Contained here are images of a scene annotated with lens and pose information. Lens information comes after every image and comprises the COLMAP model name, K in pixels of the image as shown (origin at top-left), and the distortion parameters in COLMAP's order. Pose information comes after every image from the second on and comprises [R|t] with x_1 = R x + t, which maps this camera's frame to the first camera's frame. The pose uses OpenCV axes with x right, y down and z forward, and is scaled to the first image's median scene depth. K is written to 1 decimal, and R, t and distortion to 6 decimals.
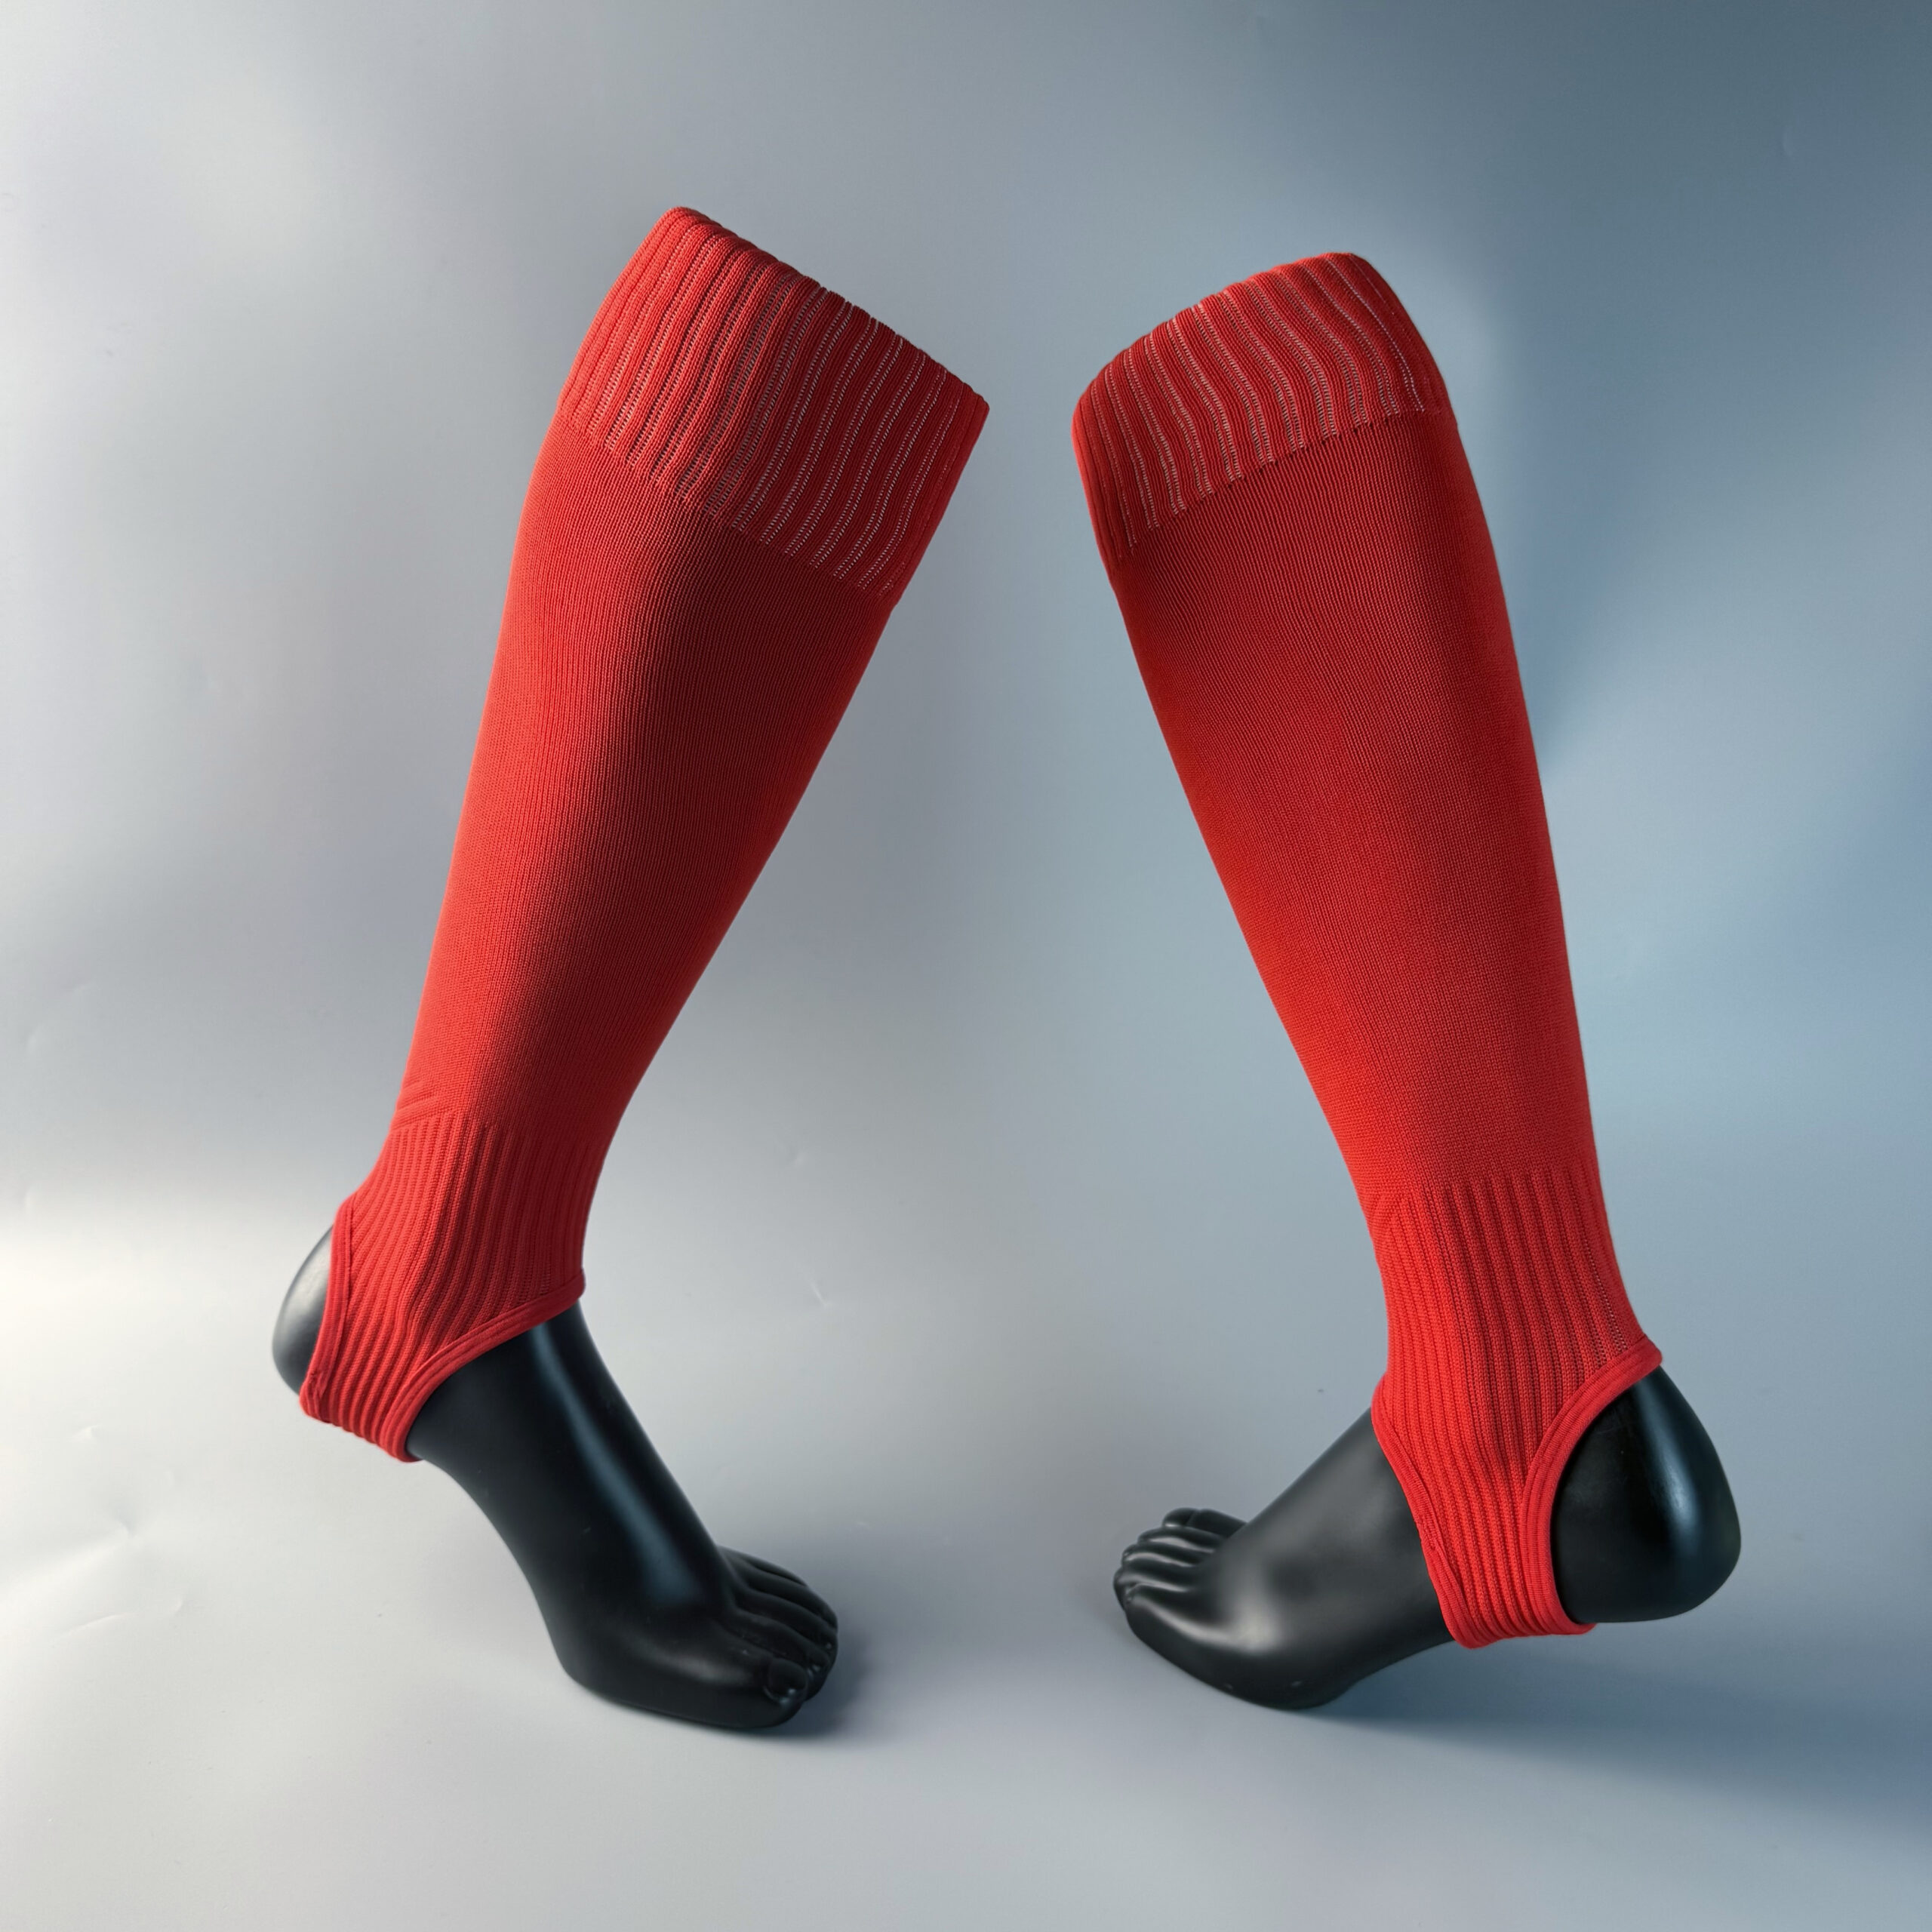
lens RADIAL K [[1948.6, 0, 966.0], [0, 1948.6, 966.0], [0, 0, 1]] dist [0.191755, -0.553211]
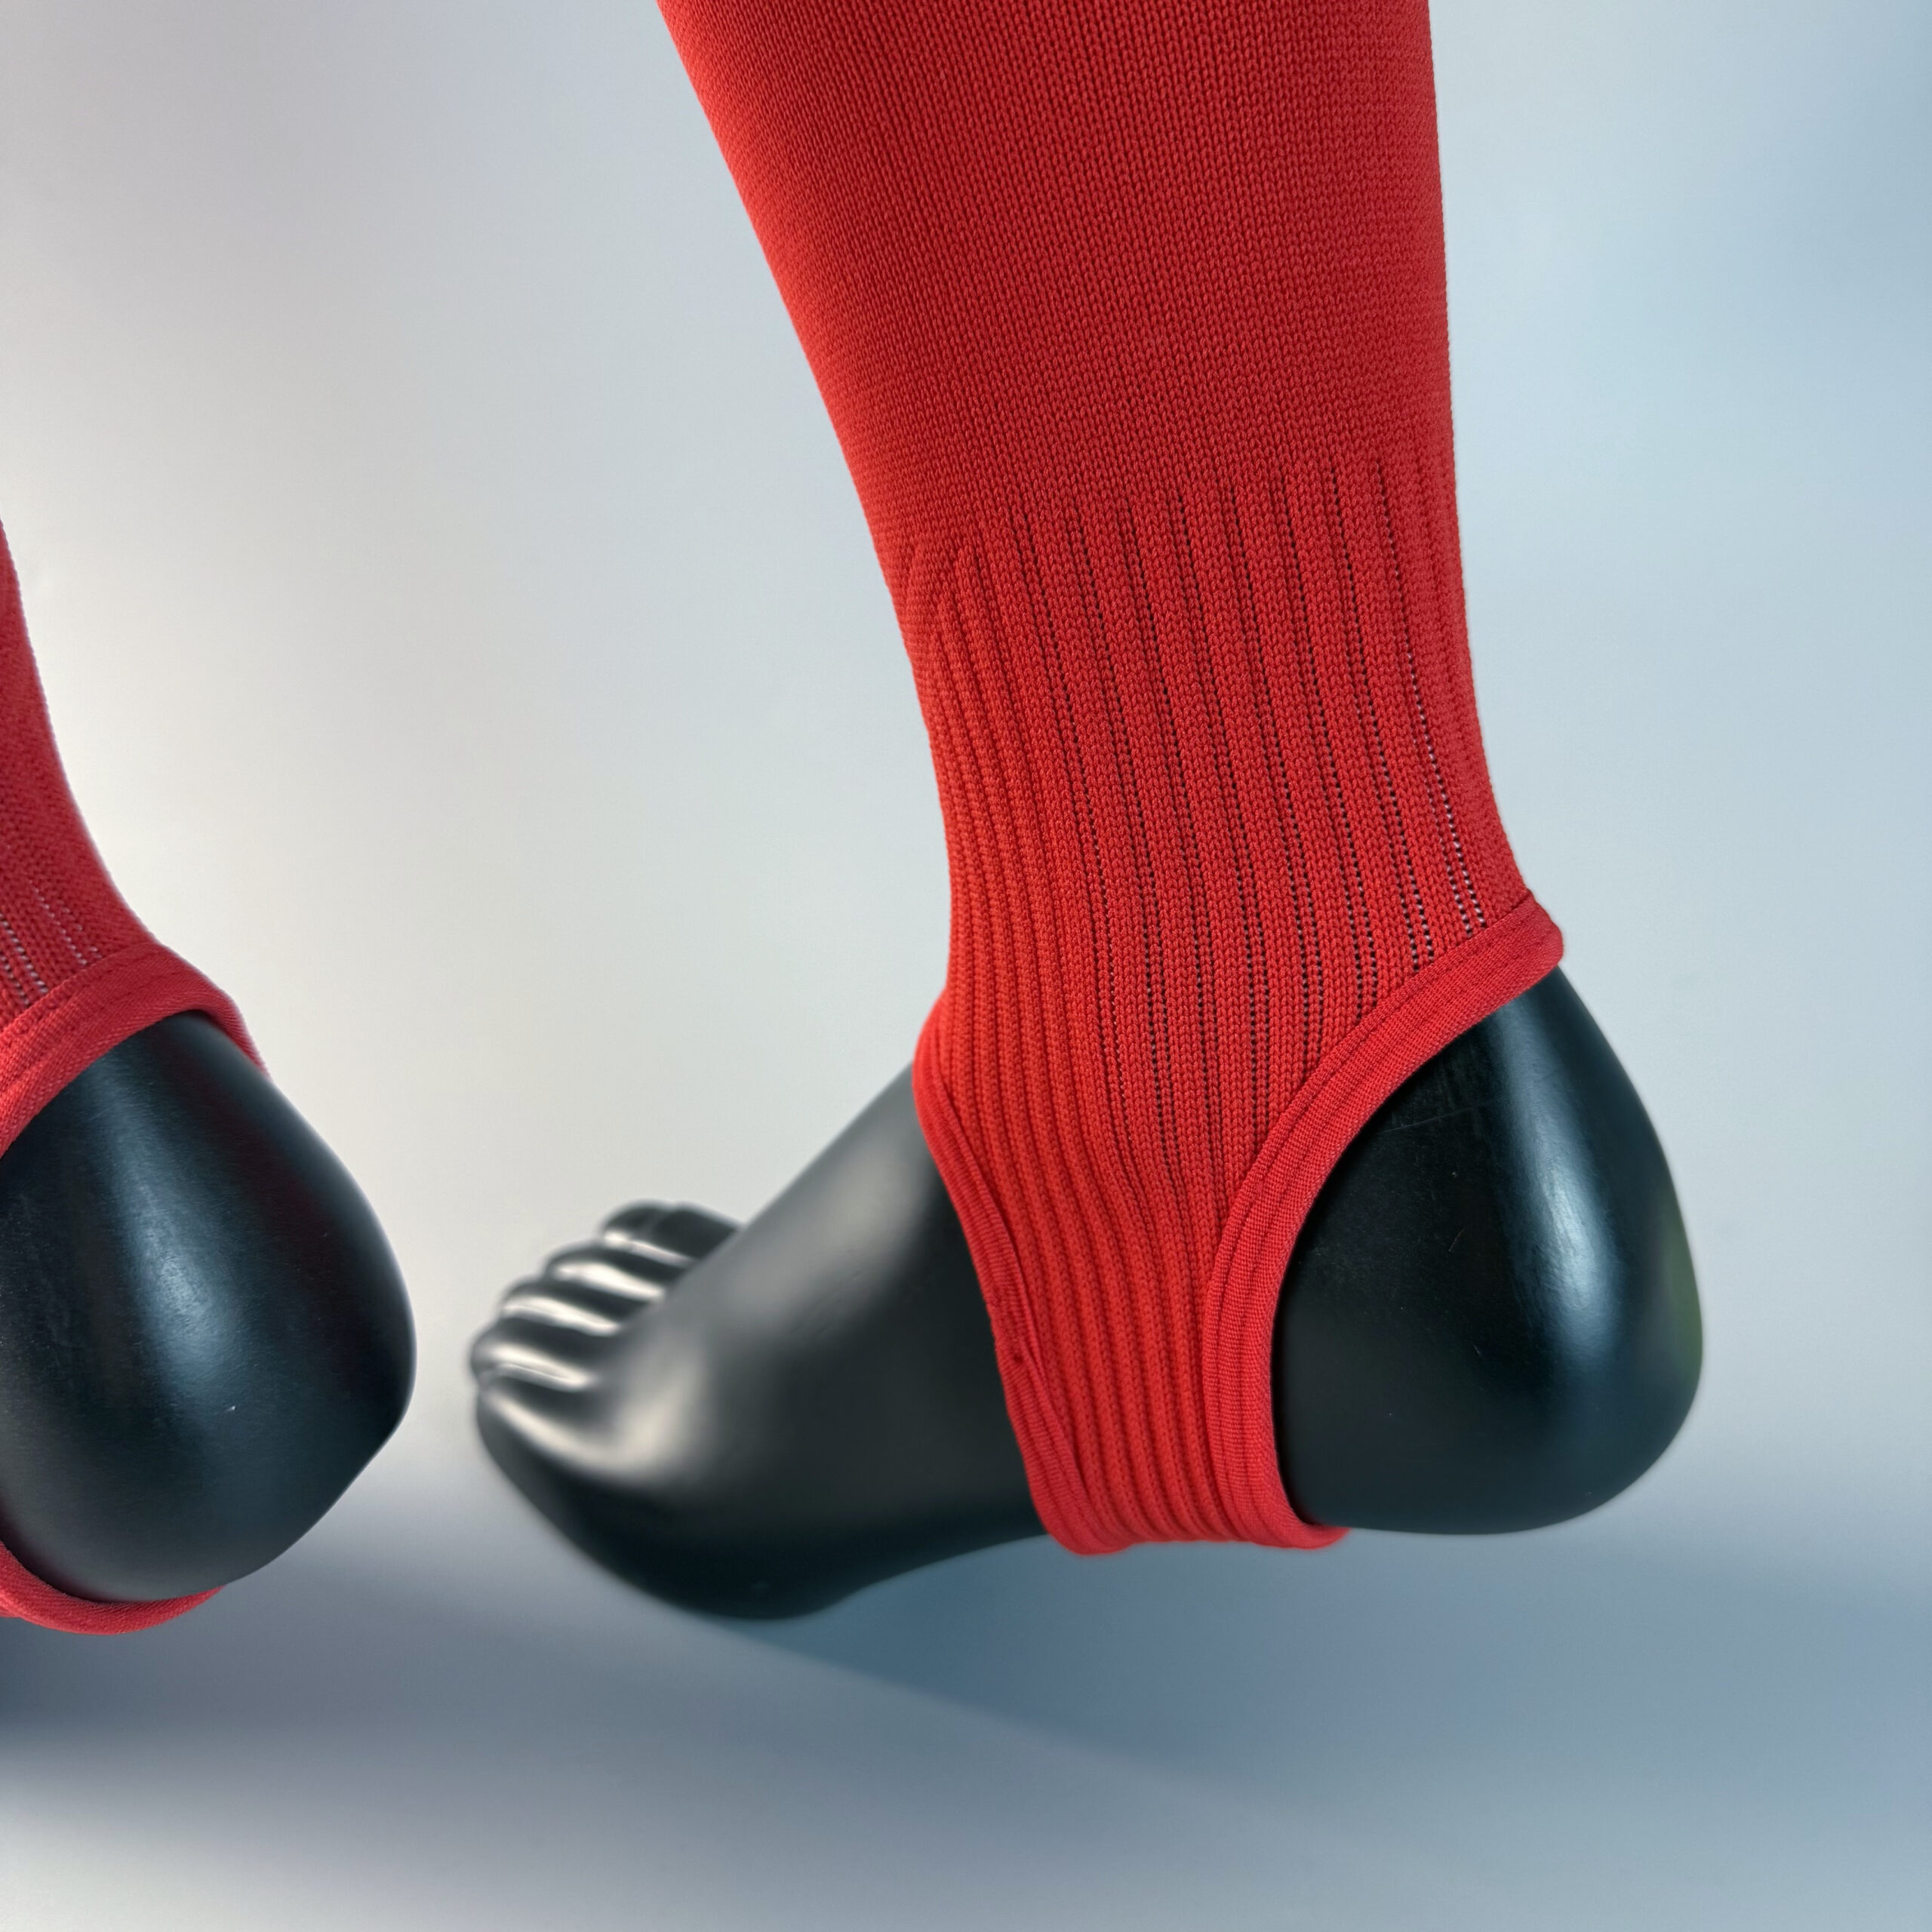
lens RADIAL K [[1948.6, 0, 966.0], [0, 1948.6, 966.0], [0, 0, 1]] dist [0.191755, -0.553211]
pose [[0.994635, 0.000261, 0.103450, 0.183696], [-0.023086, 0.975341, 0.219493, 0.113826], [-0.100842, -0.220704, 0.970114, 0.609603]]
